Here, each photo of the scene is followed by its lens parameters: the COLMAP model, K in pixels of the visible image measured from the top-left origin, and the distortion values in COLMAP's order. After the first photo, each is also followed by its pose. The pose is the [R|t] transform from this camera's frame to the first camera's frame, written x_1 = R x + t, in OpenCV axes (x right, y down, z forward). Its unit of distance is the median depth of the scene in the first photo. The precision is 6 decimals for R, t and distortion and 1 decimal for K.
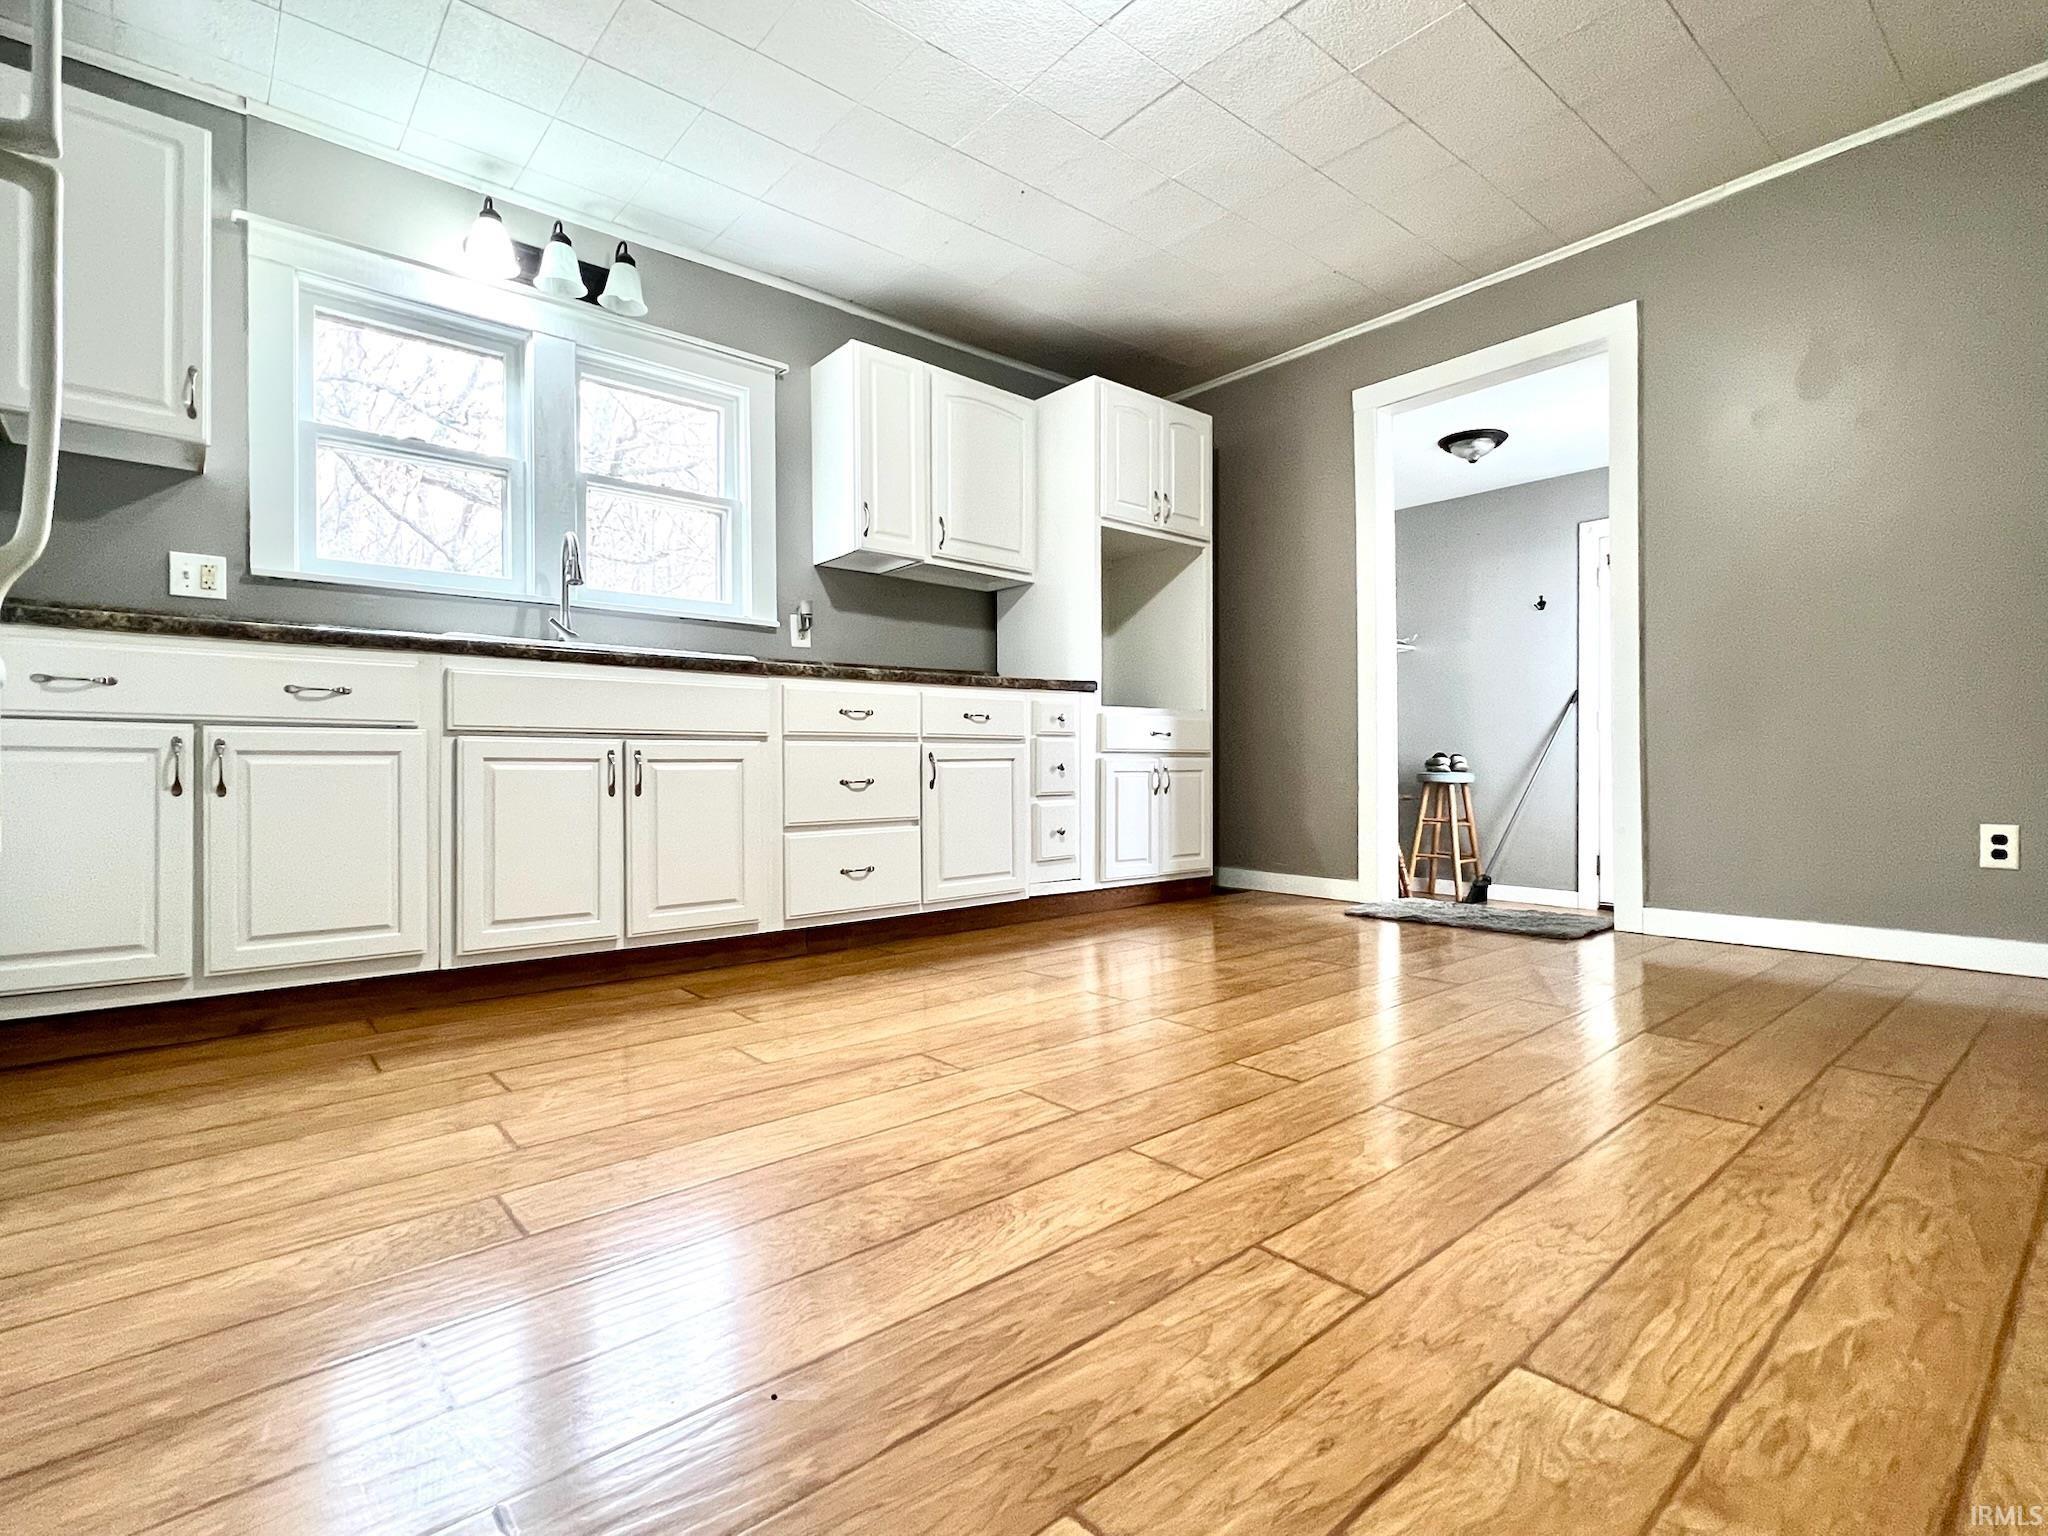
lens RADIAL K [[986.1, 0, 1018.5], [0, 986.1, 768.5], [0, 0, 1]] dist [-0.000531, -0.001544]
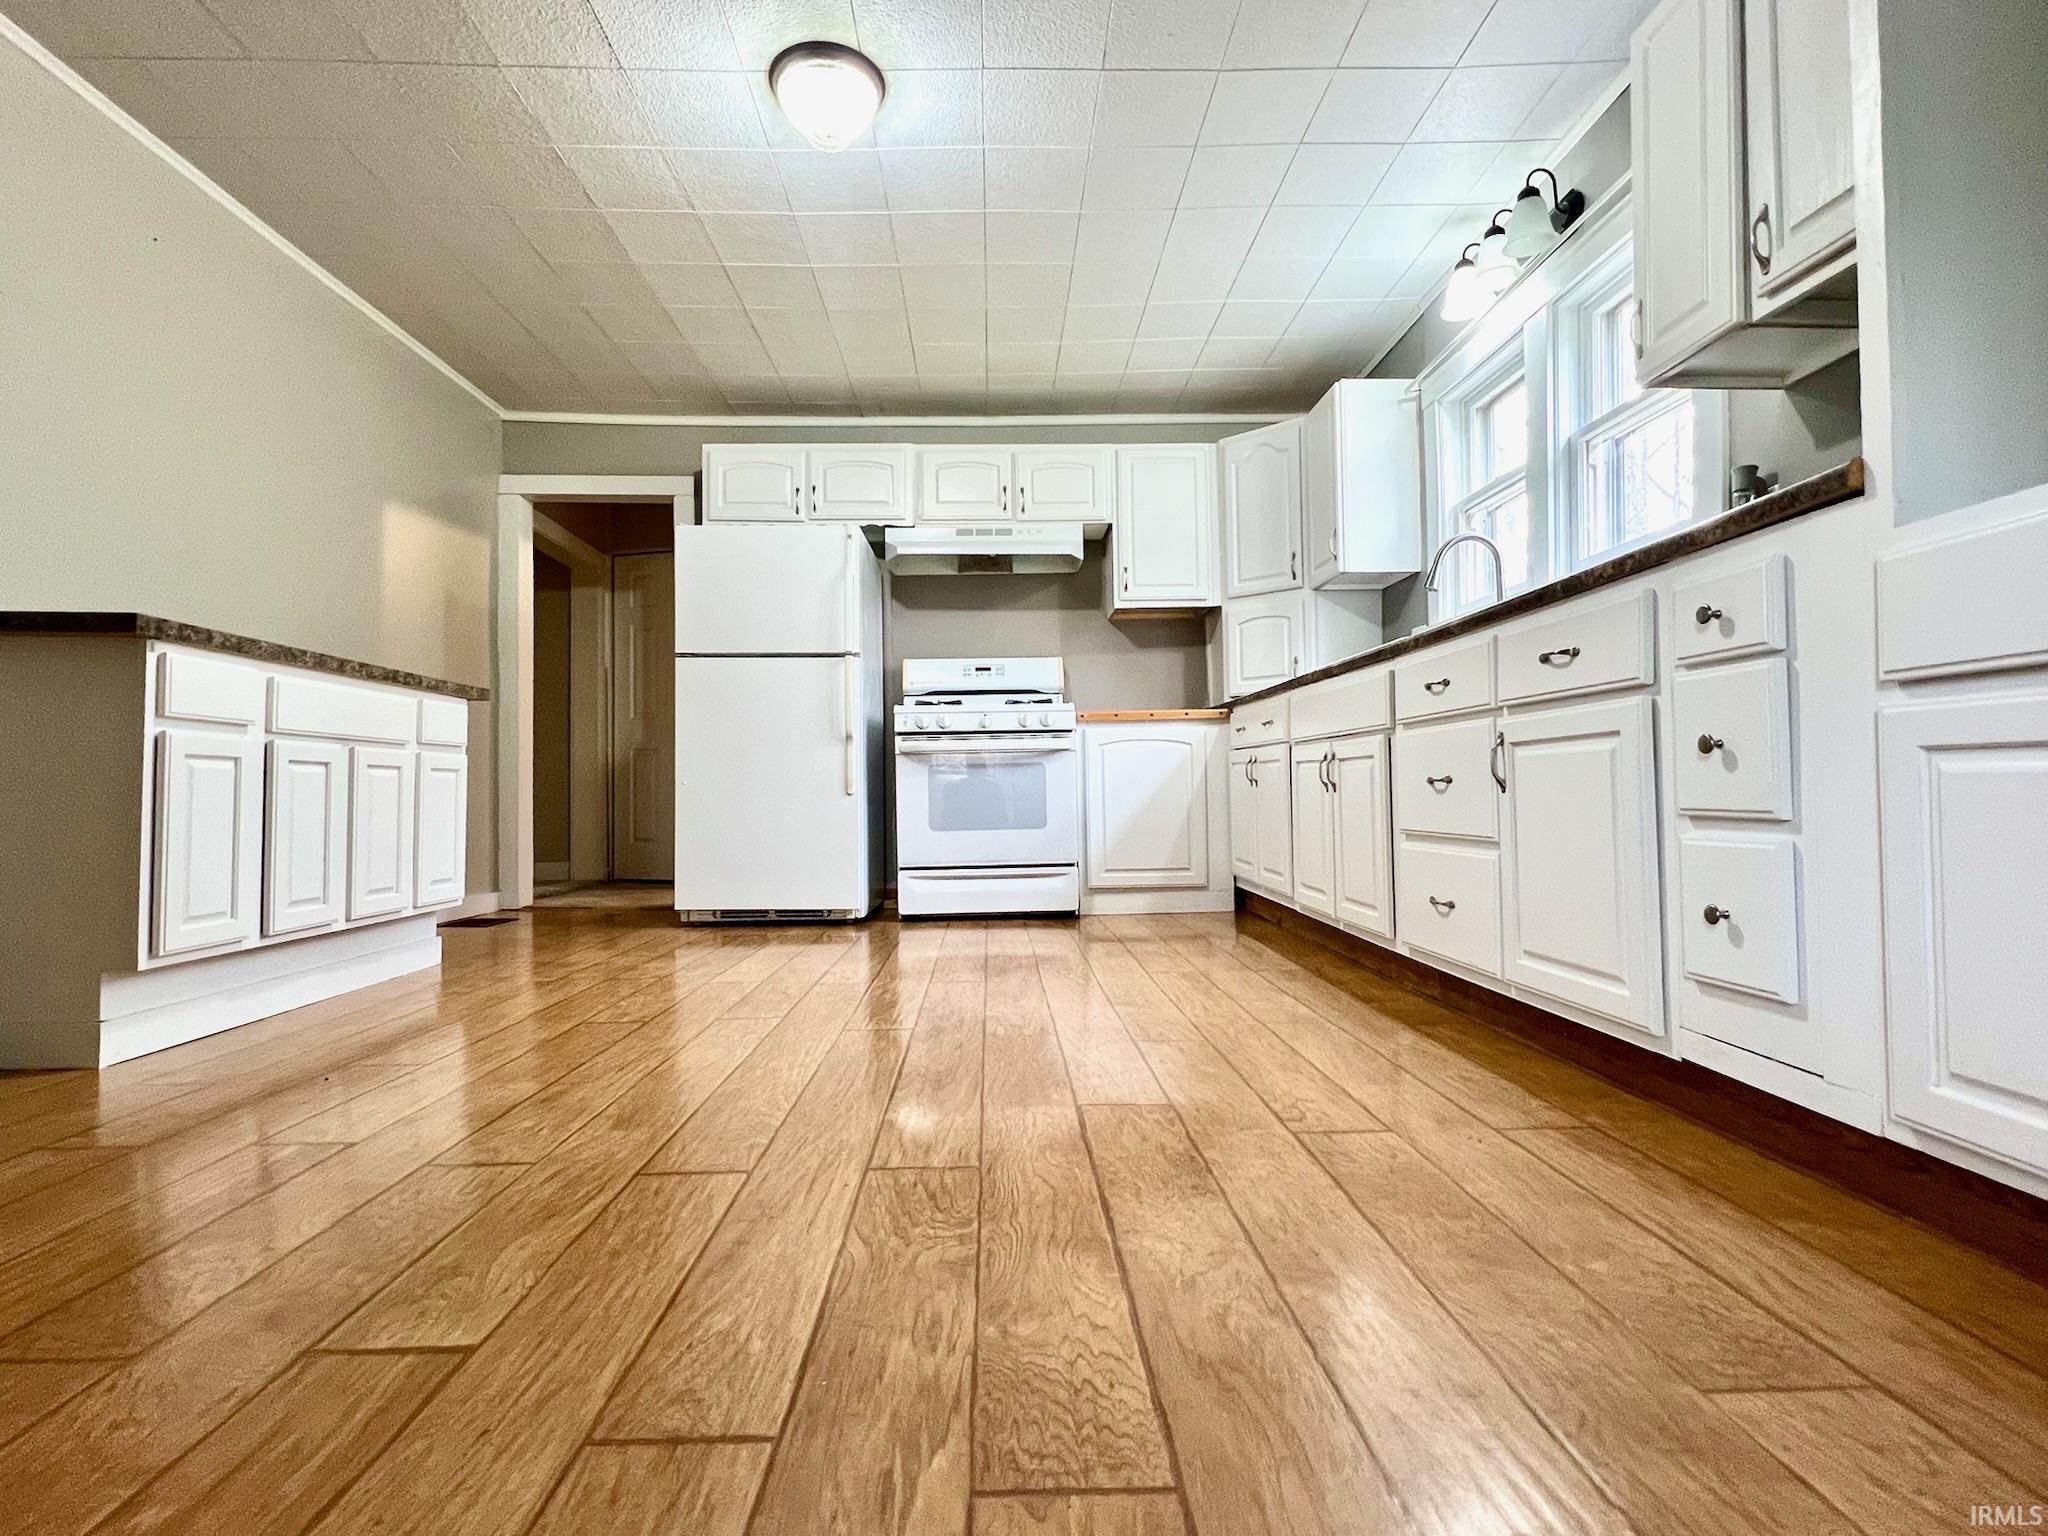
lens RADIAL K [[986.1, 0, 1018.5], [0, 986.1, 768.5], [0, 0, 1]] dist [-0.000531, -0.001544]
pose [[-0.627666, -0.006165, -0.778458, 0.571246], [0.011771, 0.999779, -0.017408, 0.013387], [0.778394, -0.020089, -0.627455, 1.168411]]
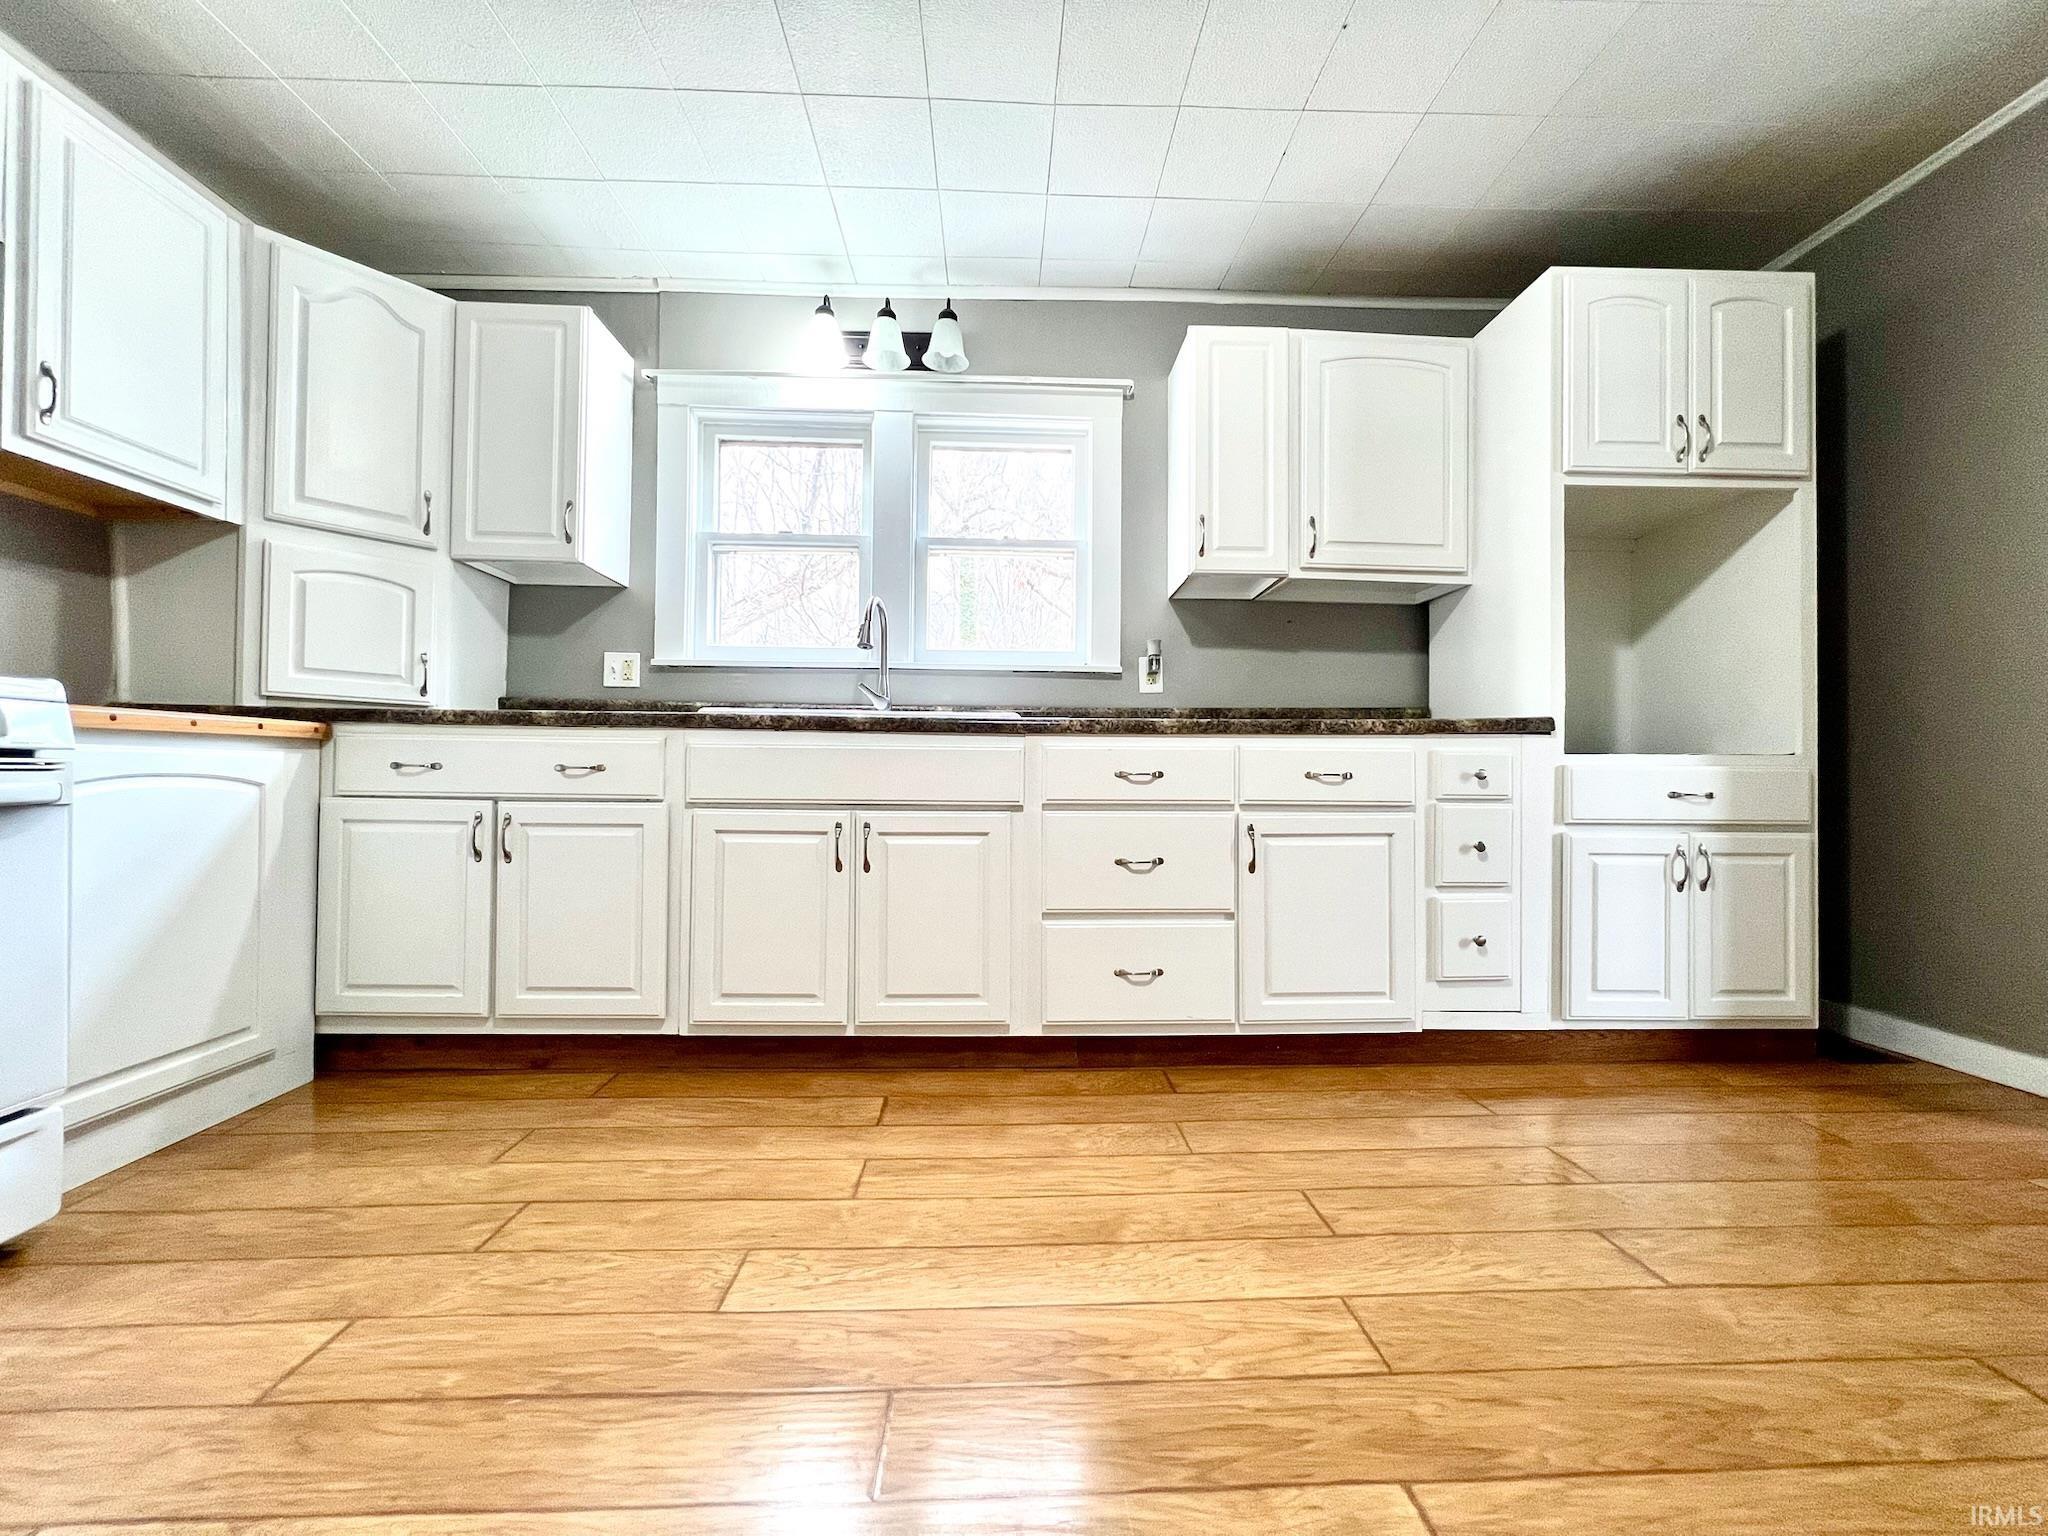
lens RADIAL K [[813.5, 0, 1021.2], [0, 813.5, 769.5], [0, 0, 1]] dist [-0.002186, -0.000093]
pose [[0.782916, 0.001343, -0.622126, 0.164696], [-0.012164, 0.999840, -0.013150, -0.049376], [0.622008, 0.017863, 0.782807, 0.407719]]
